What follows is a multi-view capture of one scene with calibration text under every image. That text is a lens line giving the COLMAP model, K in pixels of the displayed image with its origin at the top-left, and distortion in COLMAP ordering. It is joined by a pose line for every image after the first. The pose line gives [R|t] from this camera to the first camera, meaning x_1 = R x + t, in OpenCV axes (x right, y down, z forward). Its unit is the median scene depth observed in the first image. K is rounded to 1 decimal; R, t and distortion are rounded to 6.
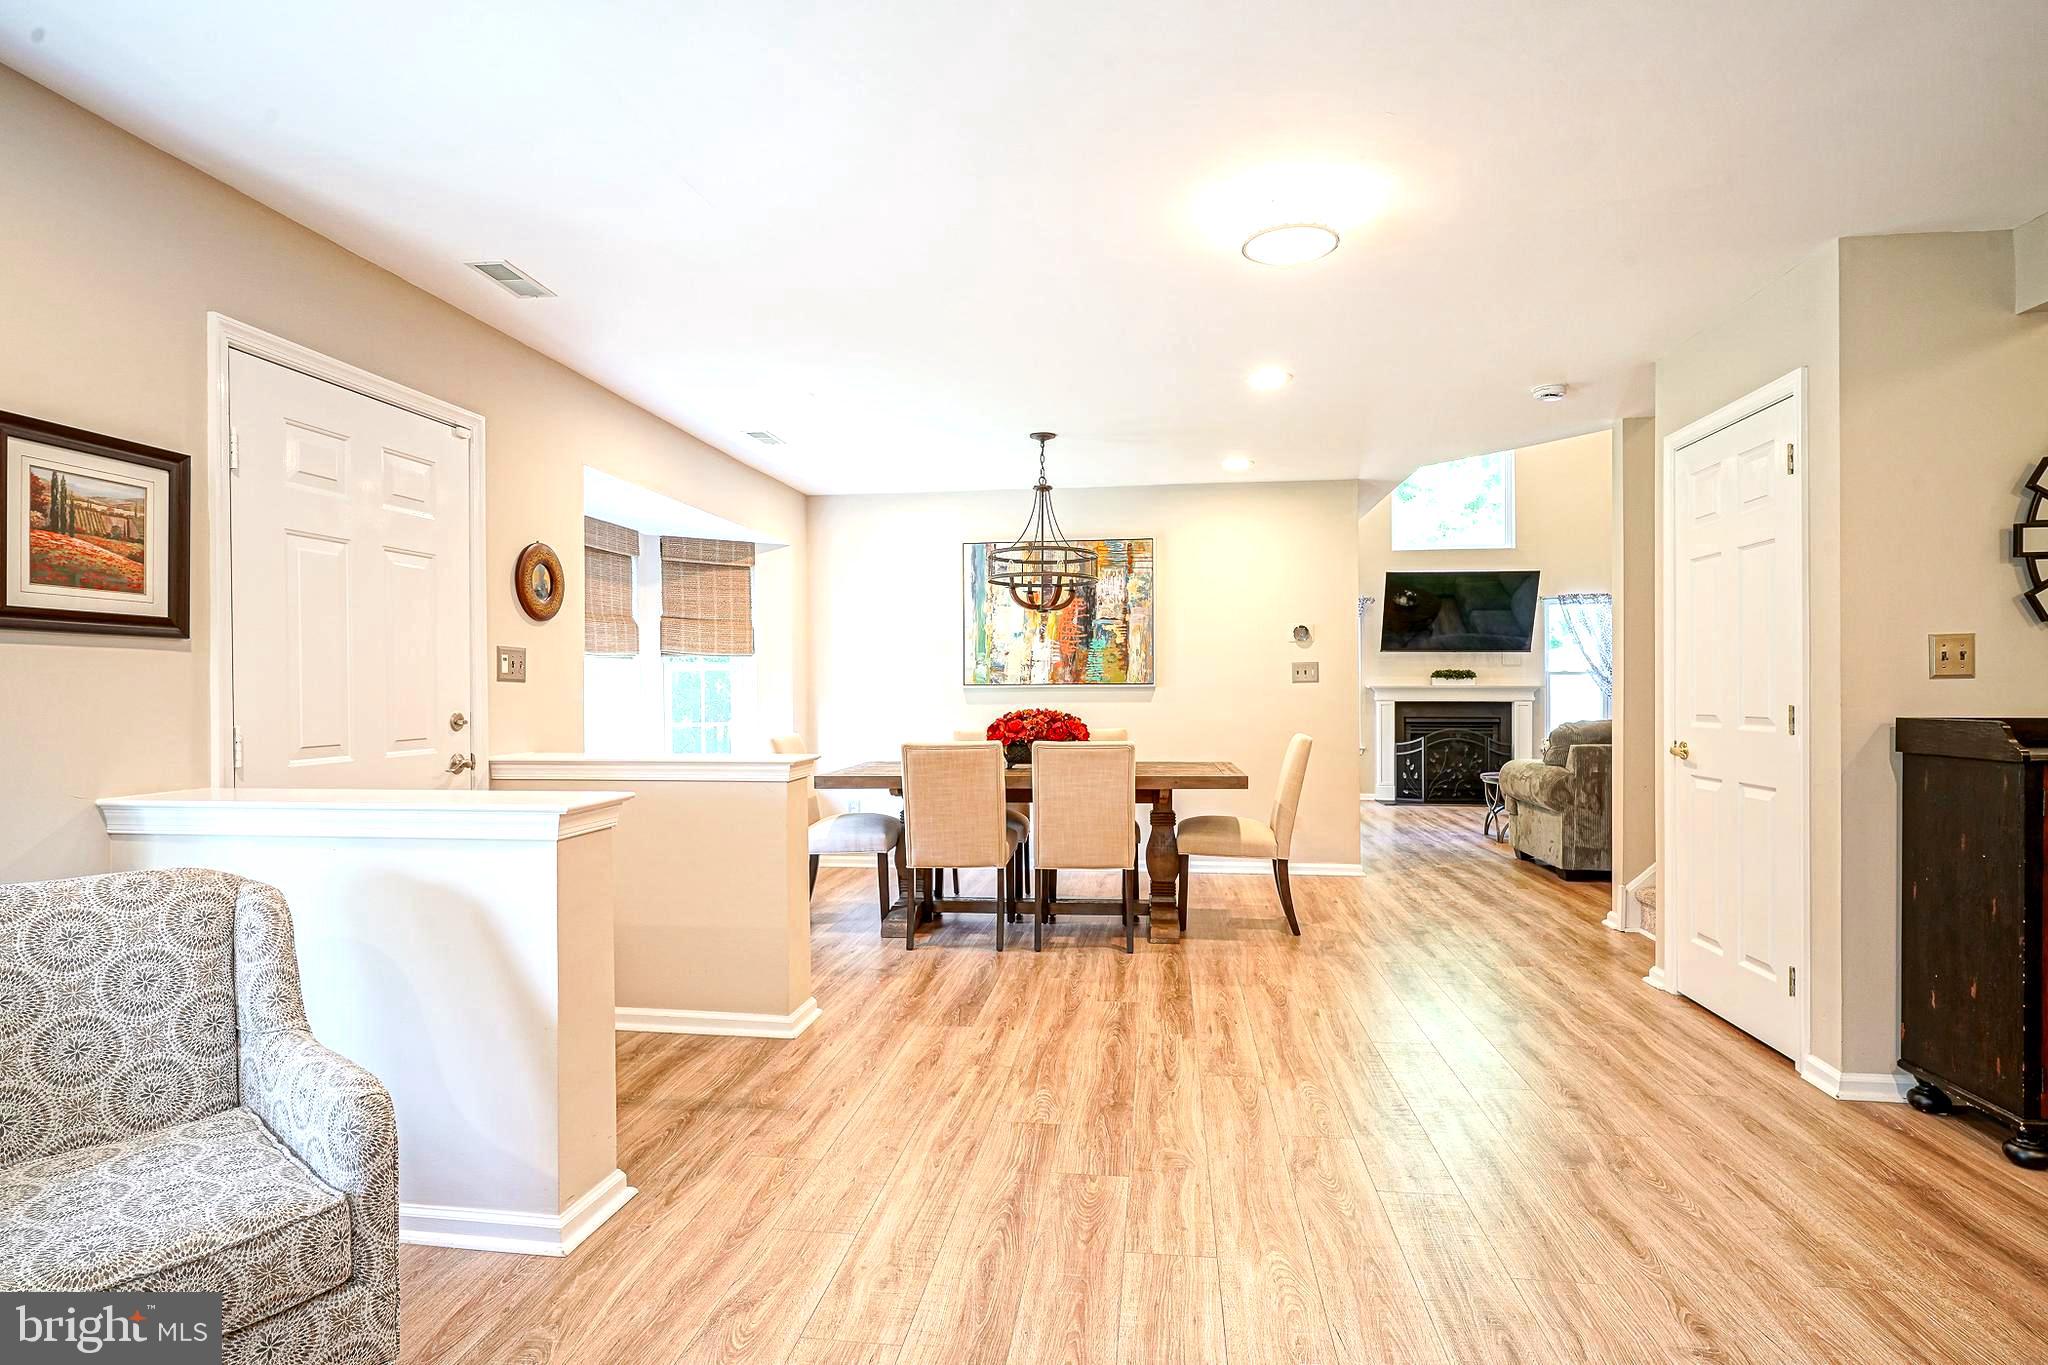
lens RADIAL K [[1049.3, 0, 1021.8], [0, 1049.3, 688.1], [0, 0, 1]] dist [-0.000601, 0.001288]
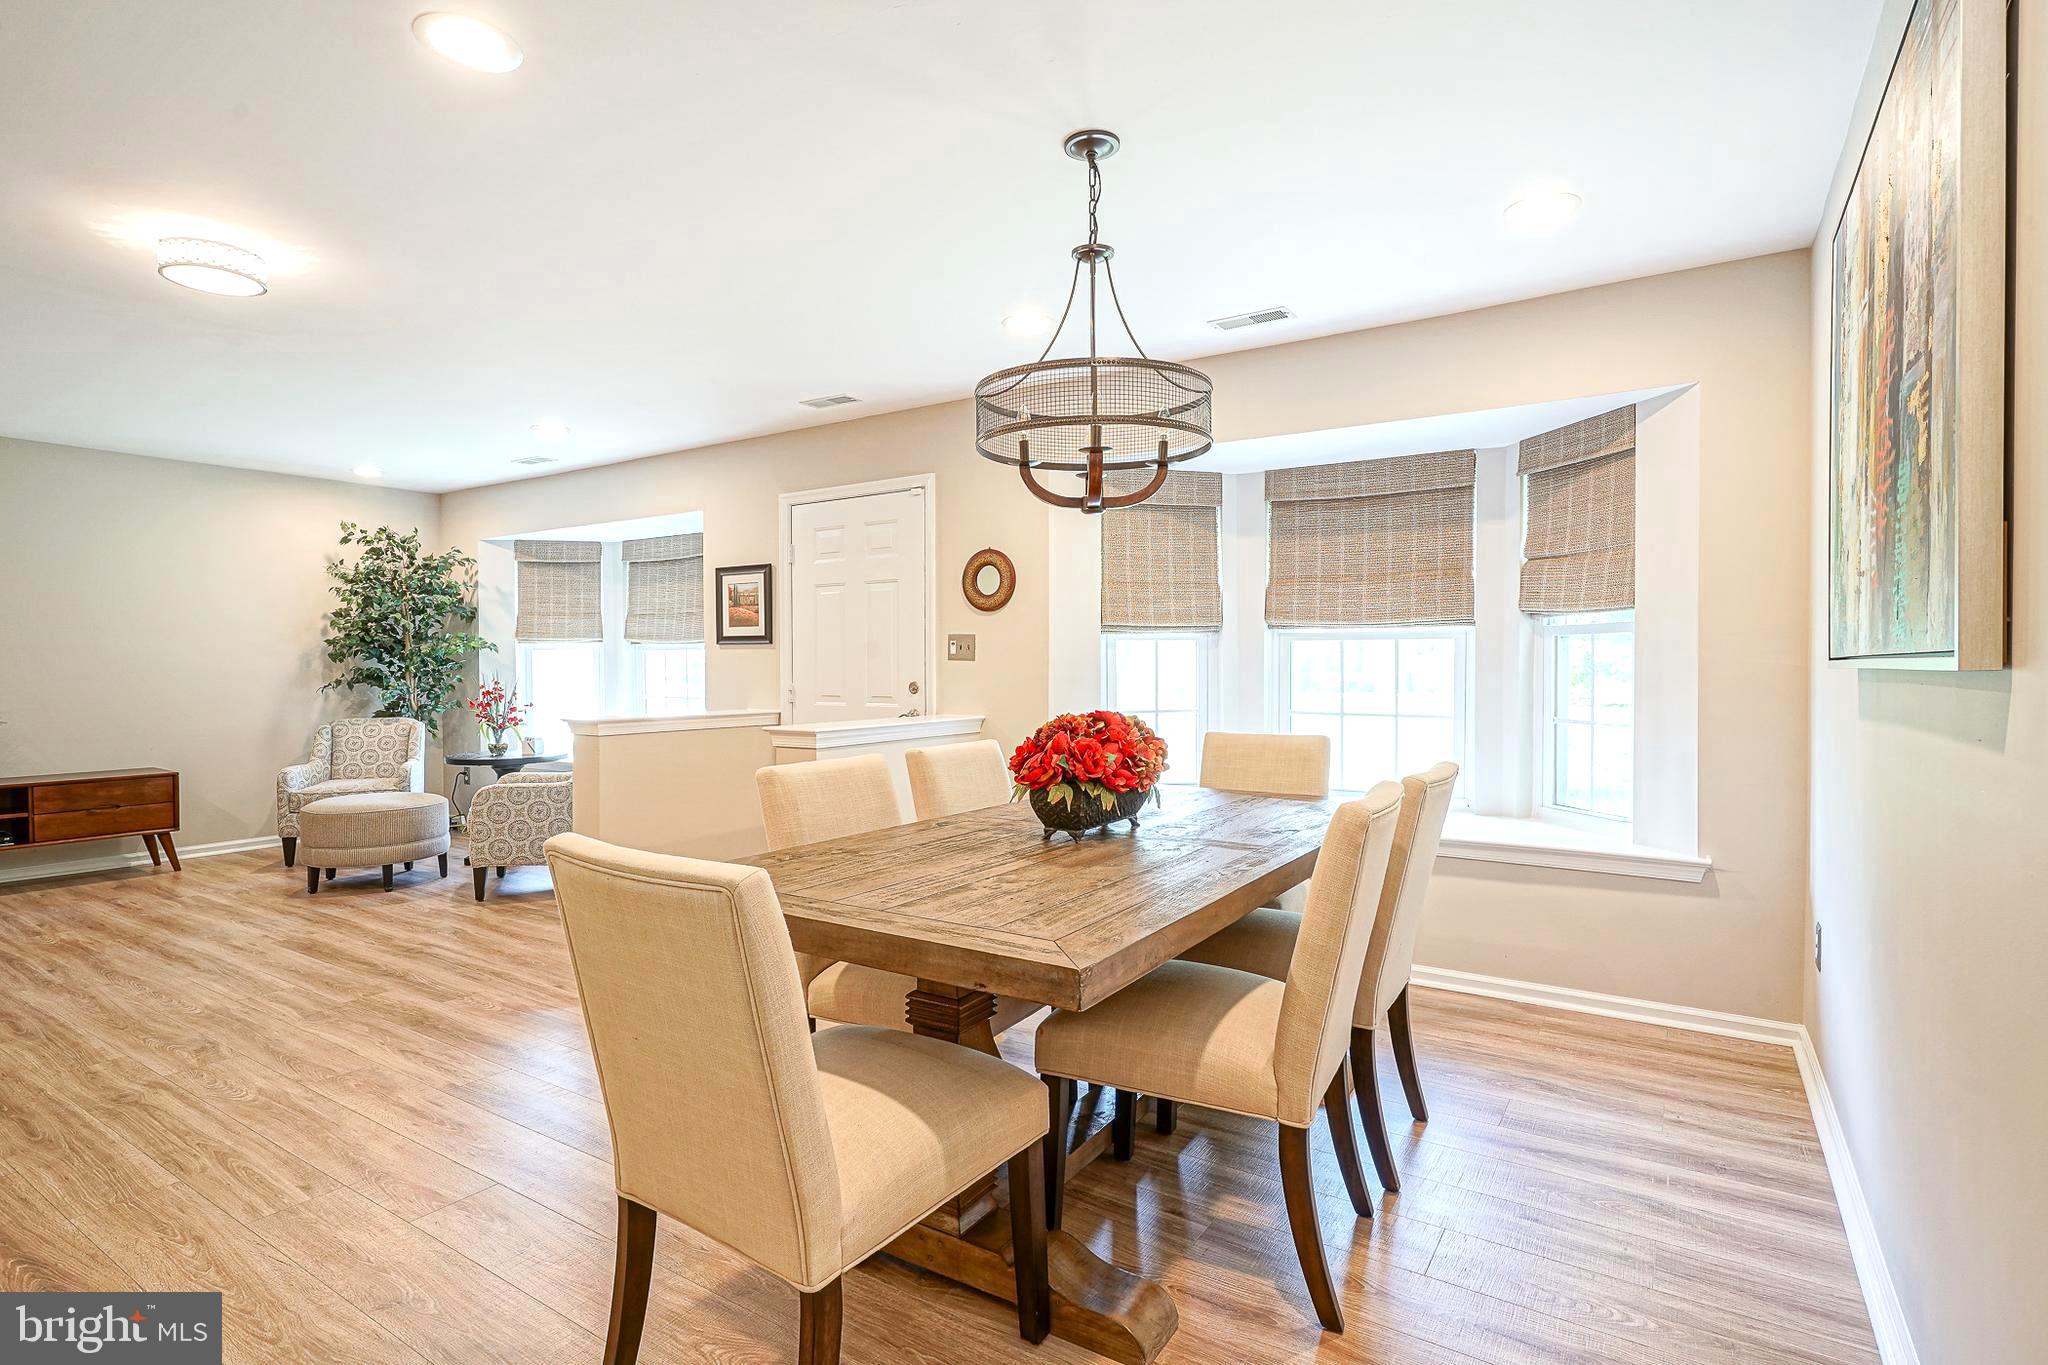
lens RADIAL K [[1006.6, 0, 1043.1], [0, 1006.6, 683.3], [0, 0, 1]] dist [-0.000142, -0.000090]
pose [[-0.421162, 0.020435, -0.906755, 0.517747], [0.002875, 0.999771, 0.021196, -0.003222], [0.906981, 0.006320, -0.421124, 1.345324]]
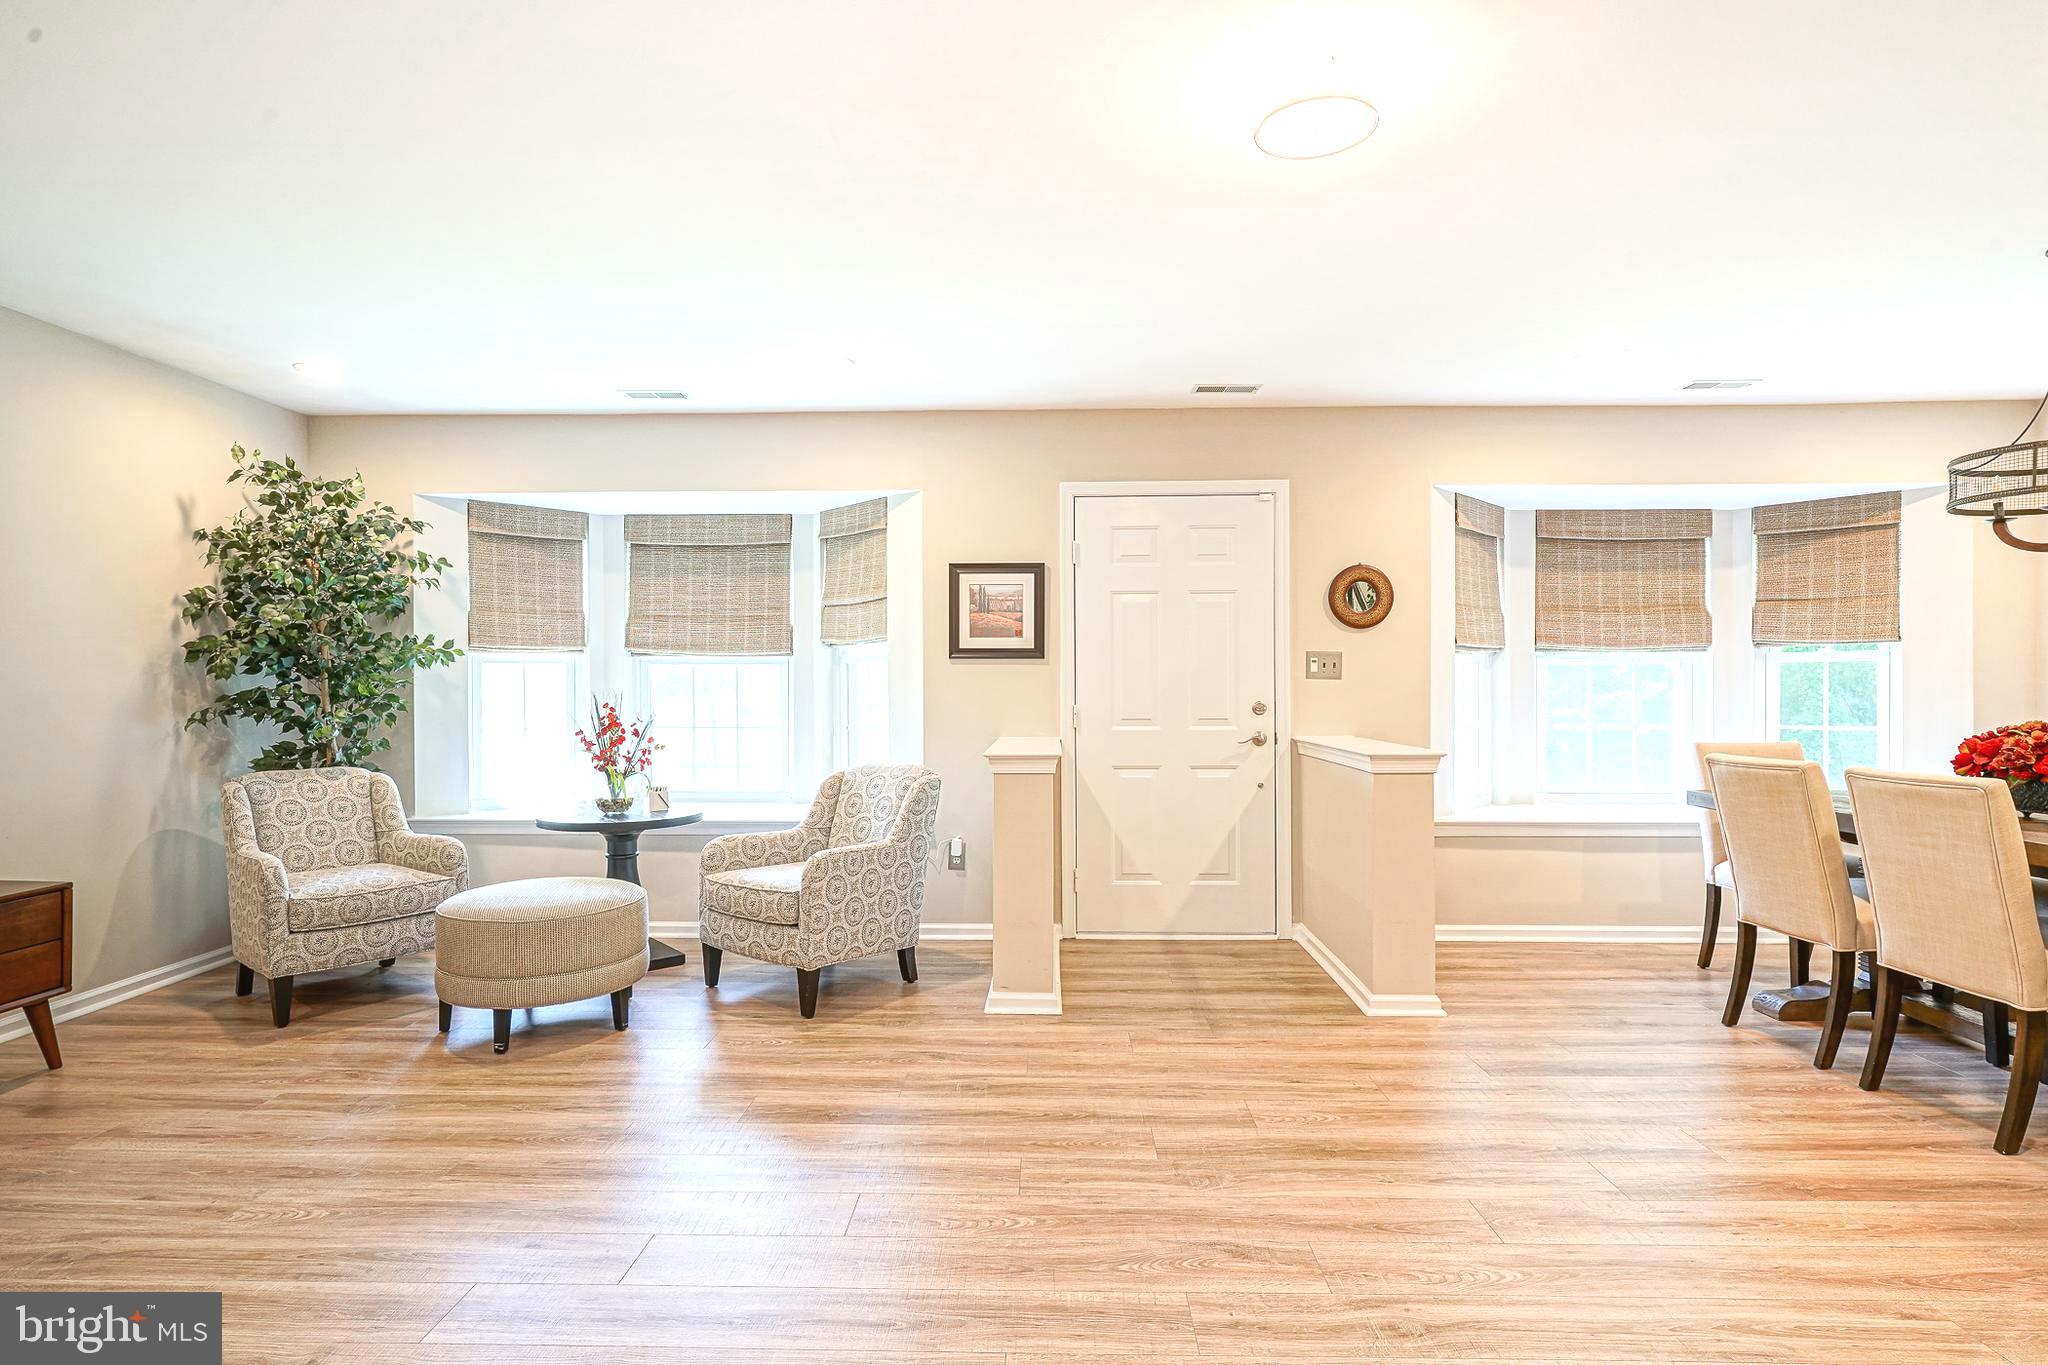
lens RADIAL K [[1046.0, 0, 1028.5], [0, 1046.0, 693.9], [0, 0, 1]] dist [0.002672, 0.001898]
pose [[0.110692, 0.011537, -0.993788, 0.603243], [0.000840, 0.999931, 0.011701, -0.002743], [0.993854, -0.002130, 0.110675, 0.414006]]
